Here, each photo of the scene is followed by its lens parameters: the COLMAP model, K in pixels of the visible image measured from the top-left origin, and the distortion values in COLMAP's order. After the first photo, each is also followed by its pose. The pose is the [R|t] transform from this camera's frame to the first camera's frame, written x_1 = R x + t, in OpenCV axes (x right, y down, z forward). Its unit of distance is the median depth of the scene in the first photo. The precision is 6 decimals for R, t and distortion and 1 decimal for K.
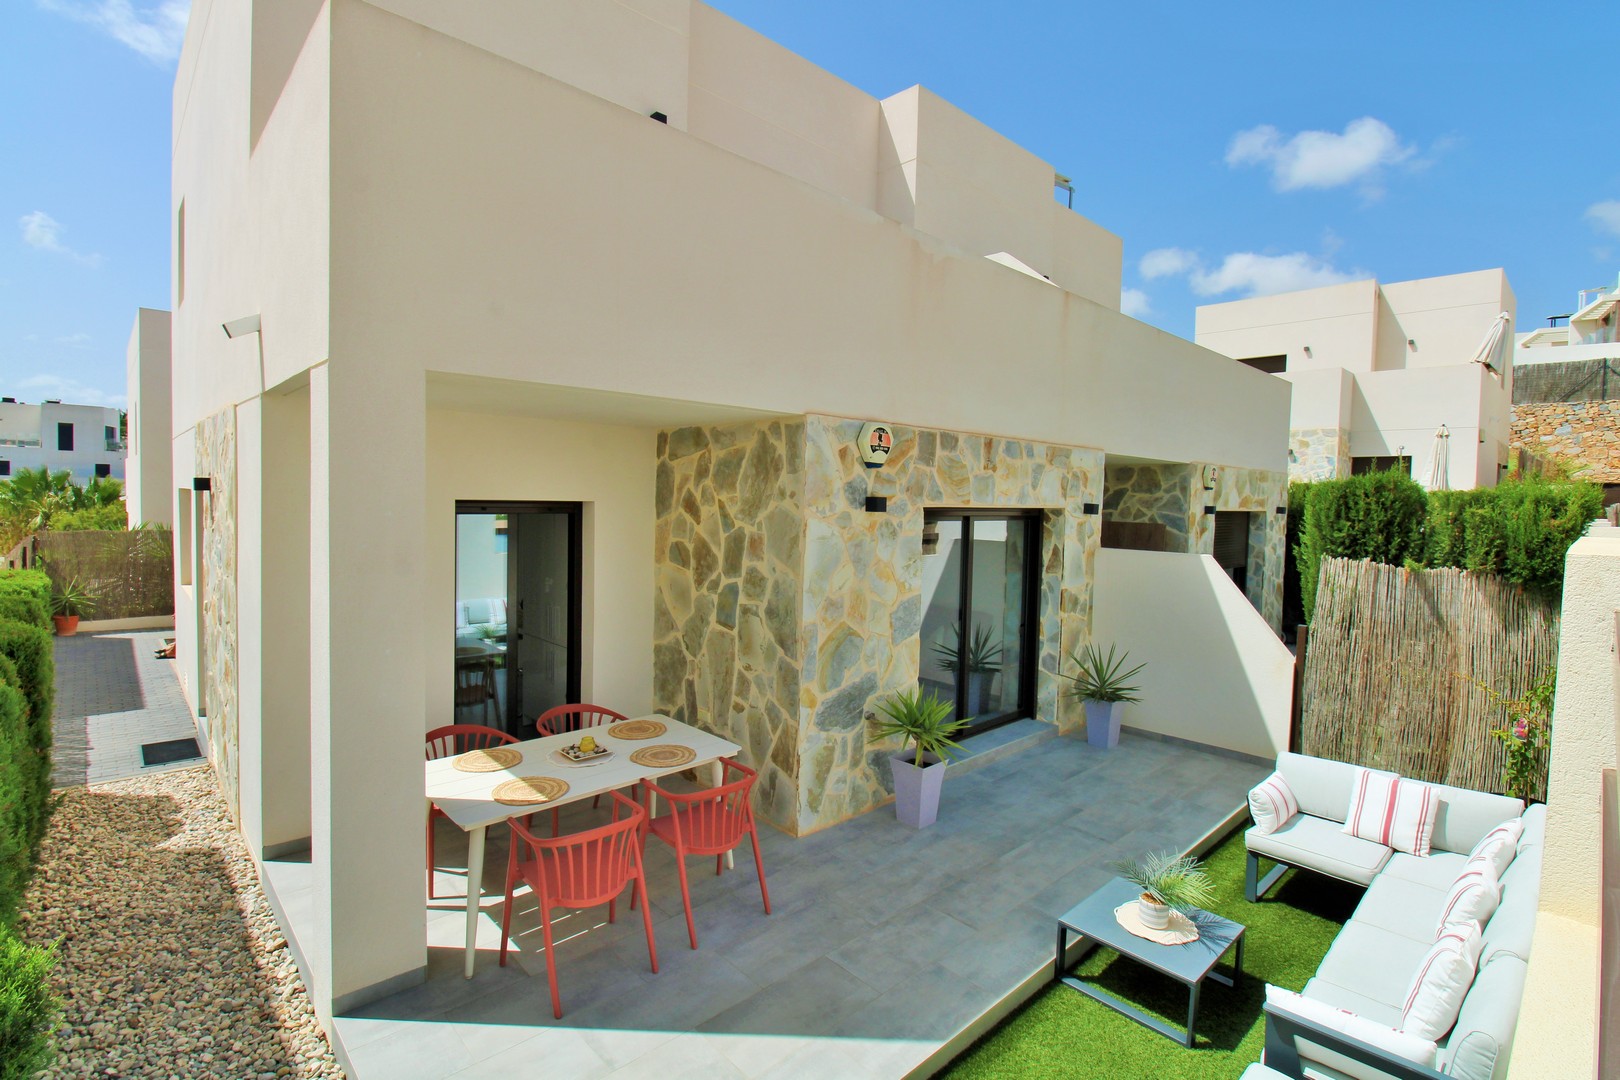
lens RADIAL K [[755.4, 0, 809.2], [0, 755.4, 530.1], [0, 0, 1]] dist [-0.000127, -0.012269]
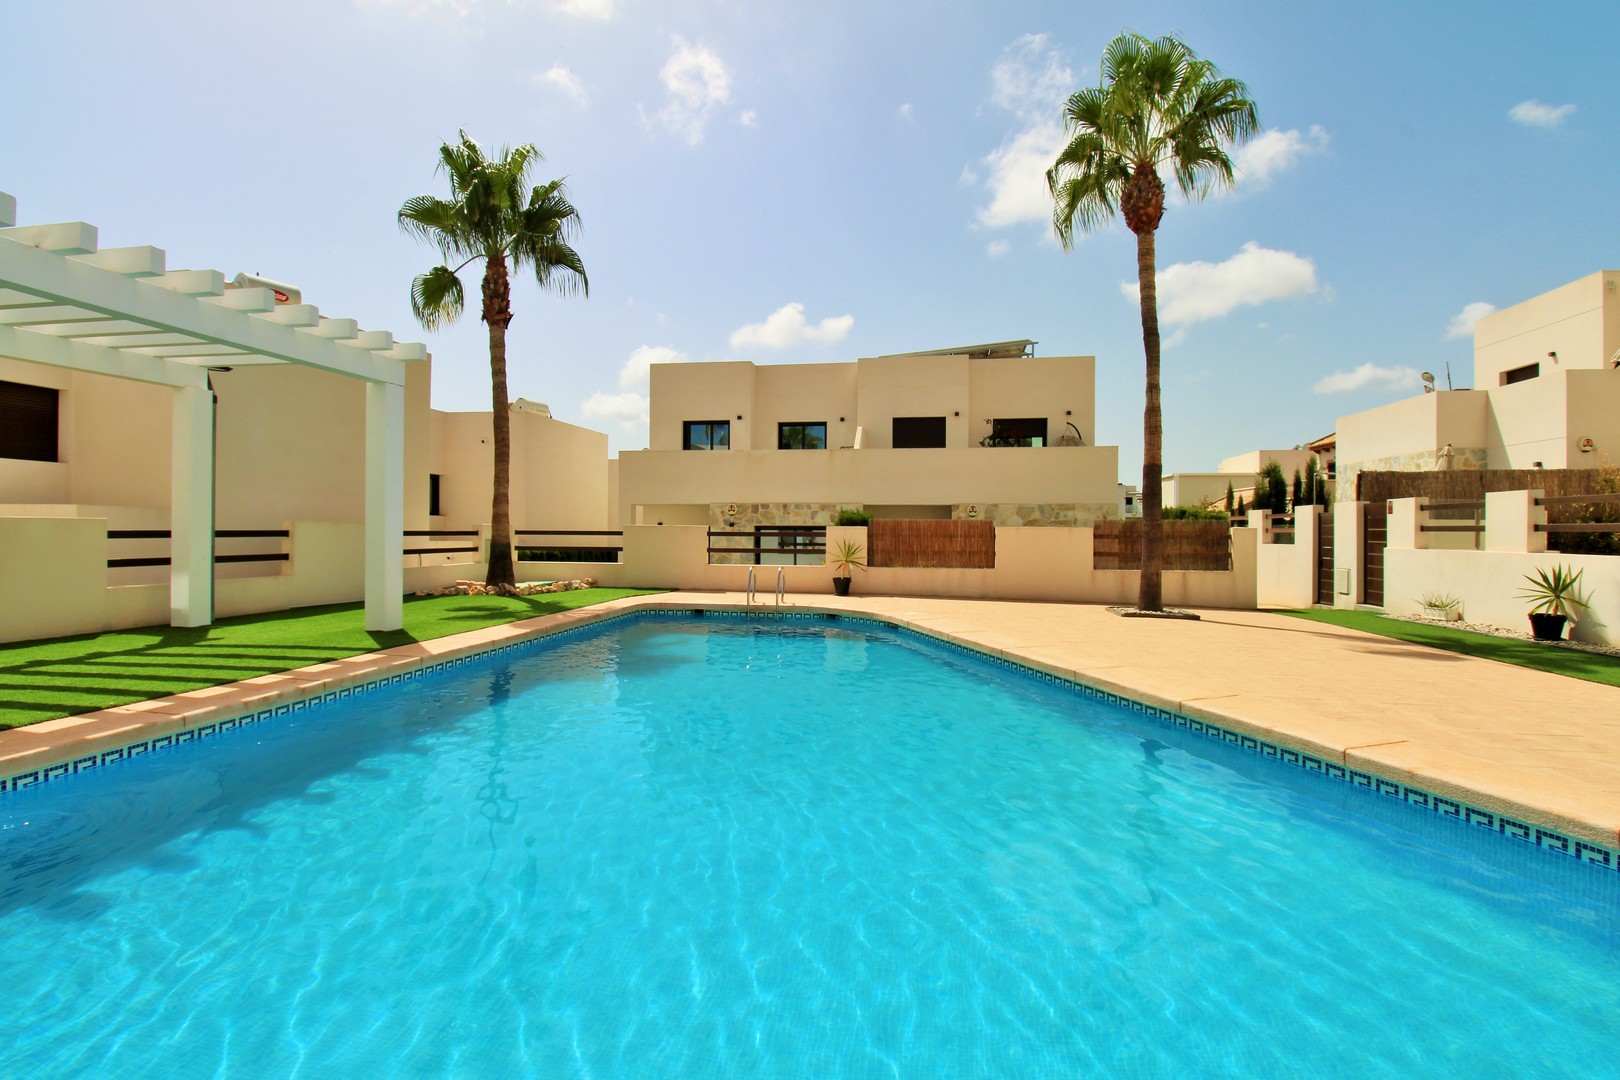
lens RADIAL K [[762.6, 0, 812.4], [0, 762.6, 531.8], [0, 0, 1]] dist [0.002327, -0.012893]
pose [[0.605108, -0.017115, -0.795960, 3.312496], [-0.027283, 0.998736, -0.042216, 0.148917], [0.795676, 0.047262, 0.603876, -0.990914]]
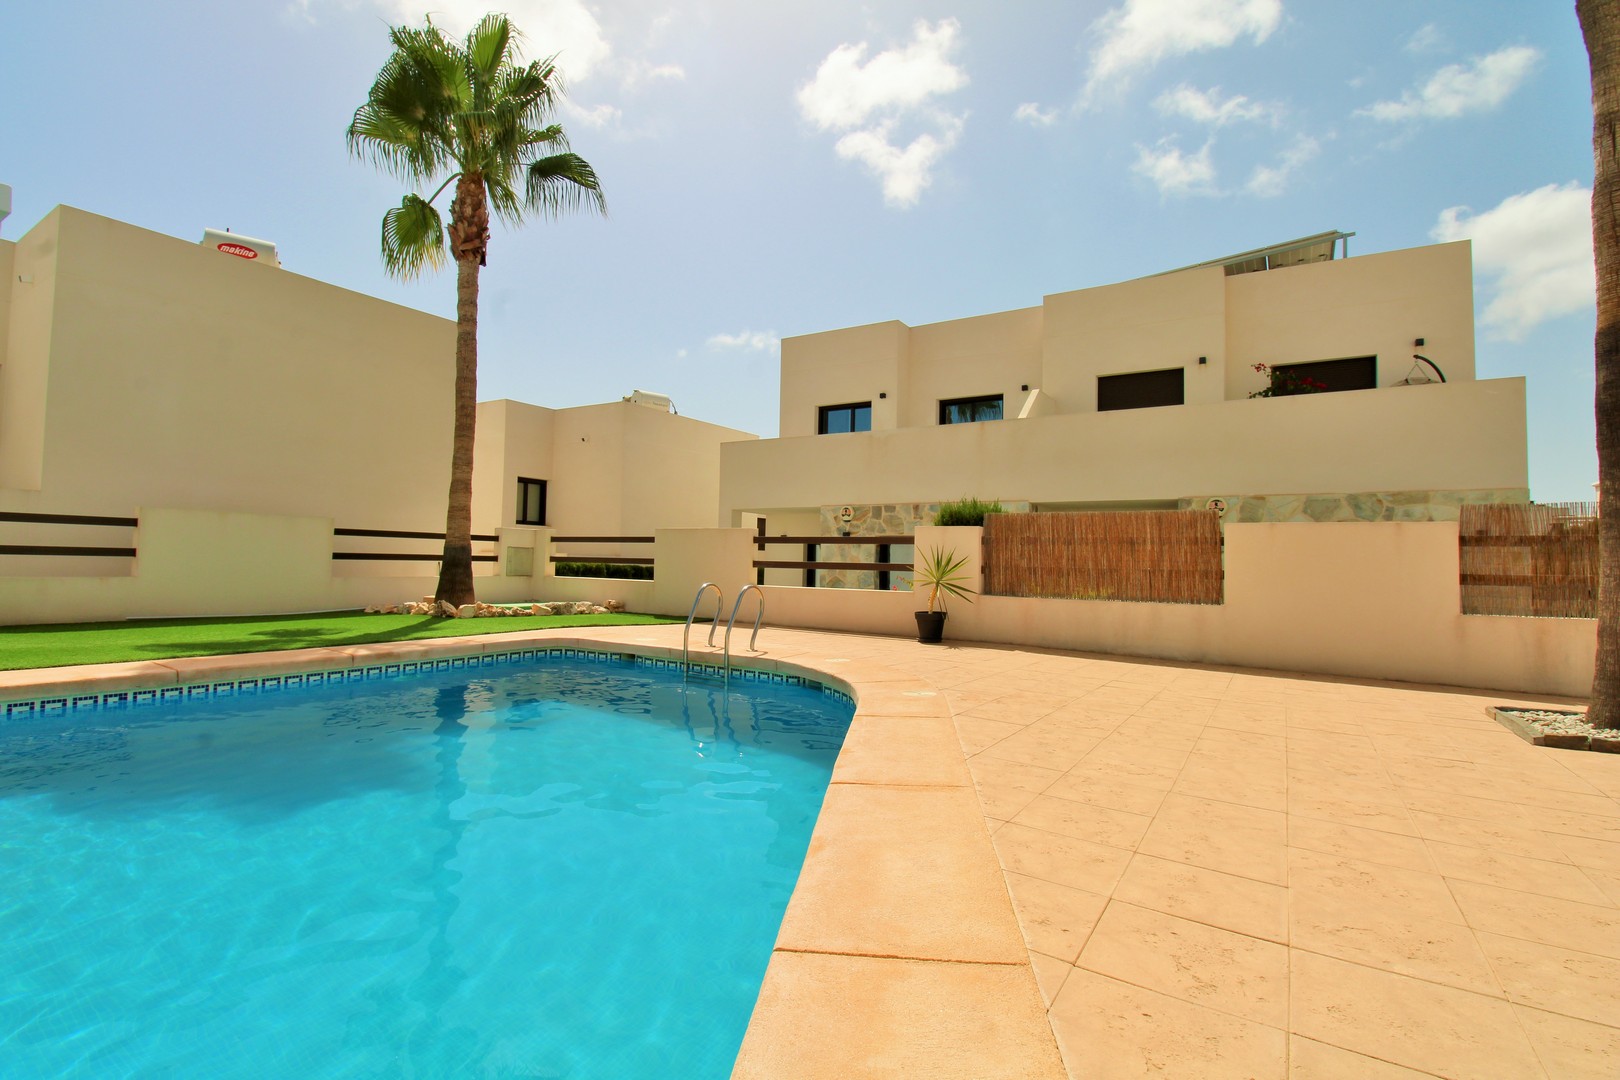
lens RADIAL K [[755.4, 0, 809.2], [0, 755.4, 530.1], [0, 0, 1]] dist [-0.000127, -0.012269]
pose [[0.251548, -0.058228, -0.966092, 2.644928], [-0.057411, 0.995533, -0.074952, 0.158598], [0.966140, 0.074319, 0.247082, 0.166768]]
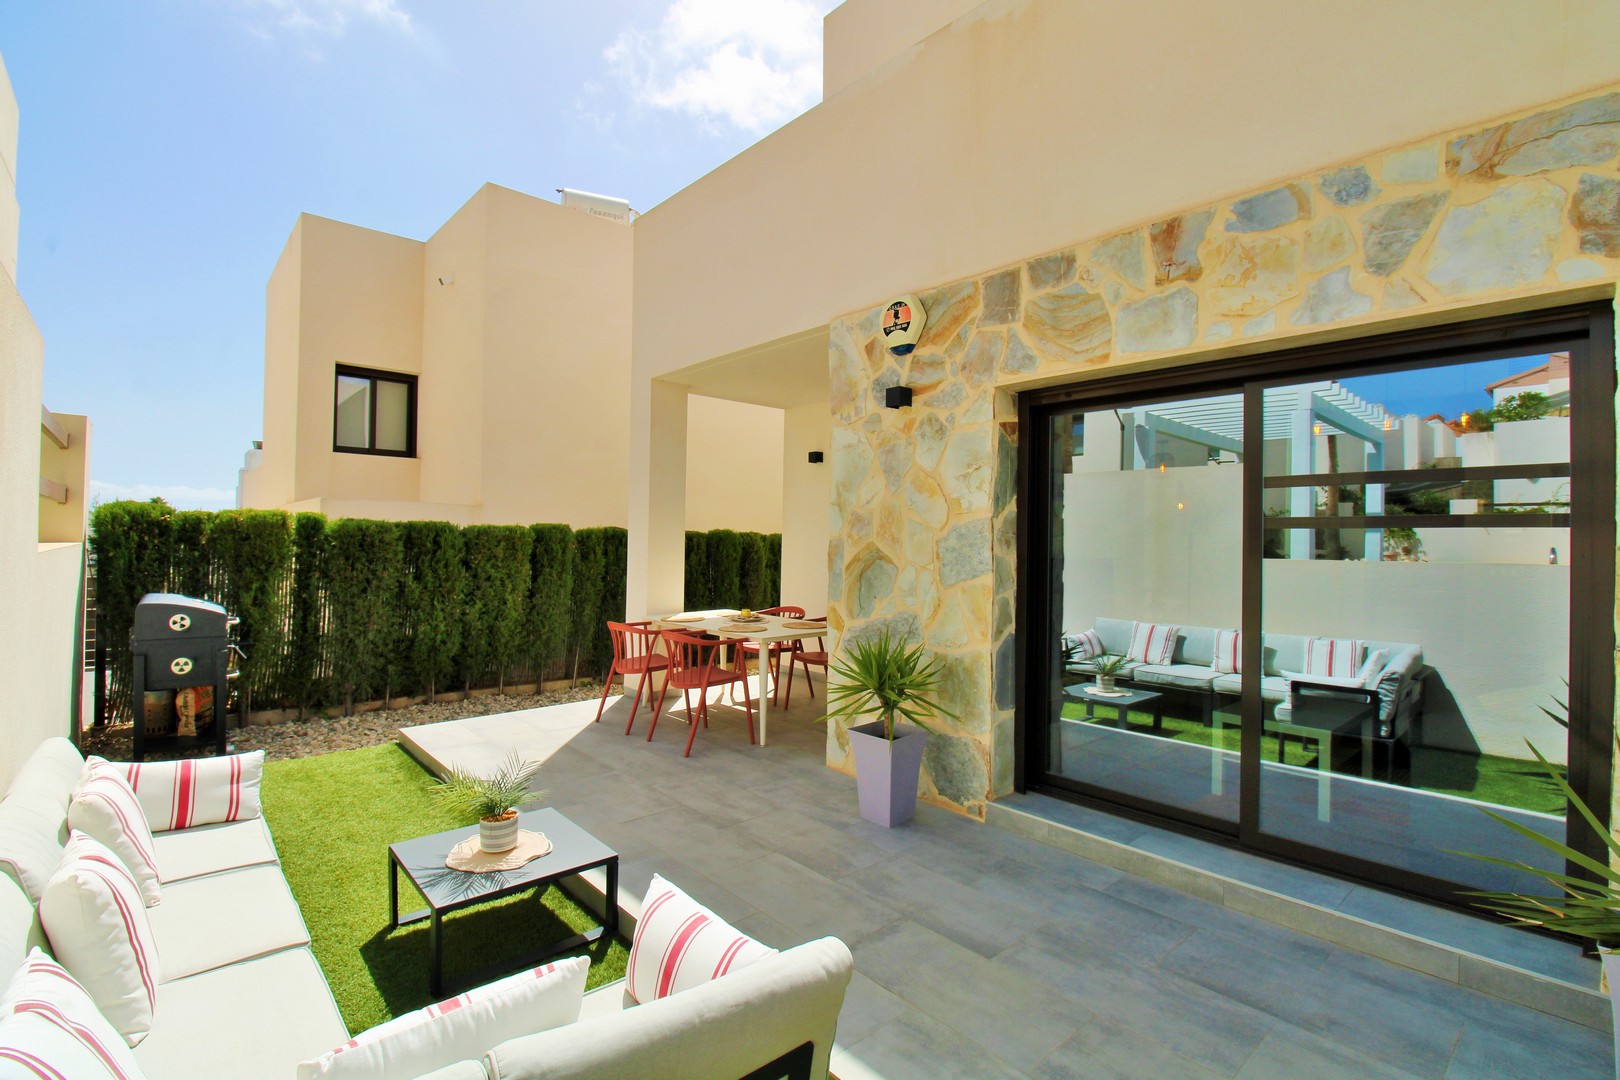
lens RADIAL K [[746.3, 0, 813.1], [0, 746.3, 530.8], [0, 0, 1]] dist [0.001375, -0.013704]
pose [[-0.023581, -0.033602, -0.999157, 0.841274], [-0.058608, 0.997763, -0.032172, 0.132018], [0.998003, 0.057800, -0.025497, 0.898861]]
